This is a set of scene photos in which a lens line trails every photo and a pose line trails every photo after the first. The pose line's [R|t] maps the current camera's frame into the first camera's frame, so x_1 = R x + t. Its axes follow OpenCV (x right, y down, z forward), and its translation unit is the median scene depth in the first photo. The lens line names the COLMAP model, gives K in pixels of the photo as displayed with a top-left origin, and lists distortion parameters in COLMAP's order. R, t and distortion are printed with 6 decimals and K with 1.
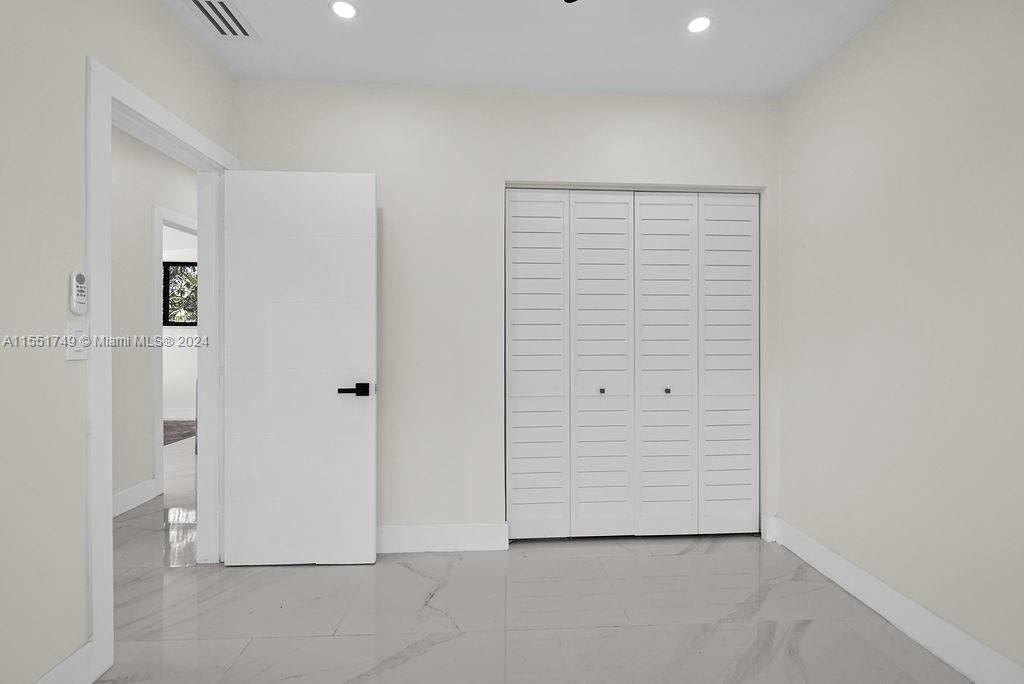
lens RADIAL K [[464.6, 0, 509.4], [0, 464.6, 336.6], [0, 0, 1]] dist [-0.010692, -0.000285]
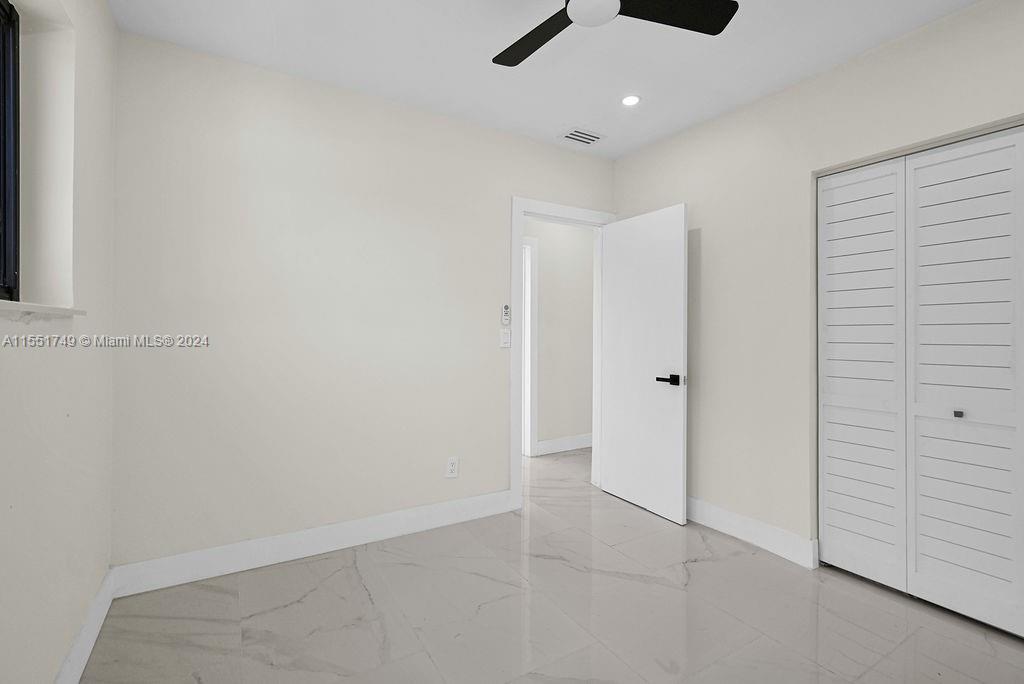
lens RADIAL K [[460.4, 0, 512.9], [0, 460.4, 330.9], [0, 0, 1]] dist [-0.001283, -0.000269]
pose [[0.474954, -0.004268, -0.880000, 0.542581], [-0.007902, 0.999927, -0.009115, -0.002300], [0.879975, 0.011283, 0.474886, 0.035423]]
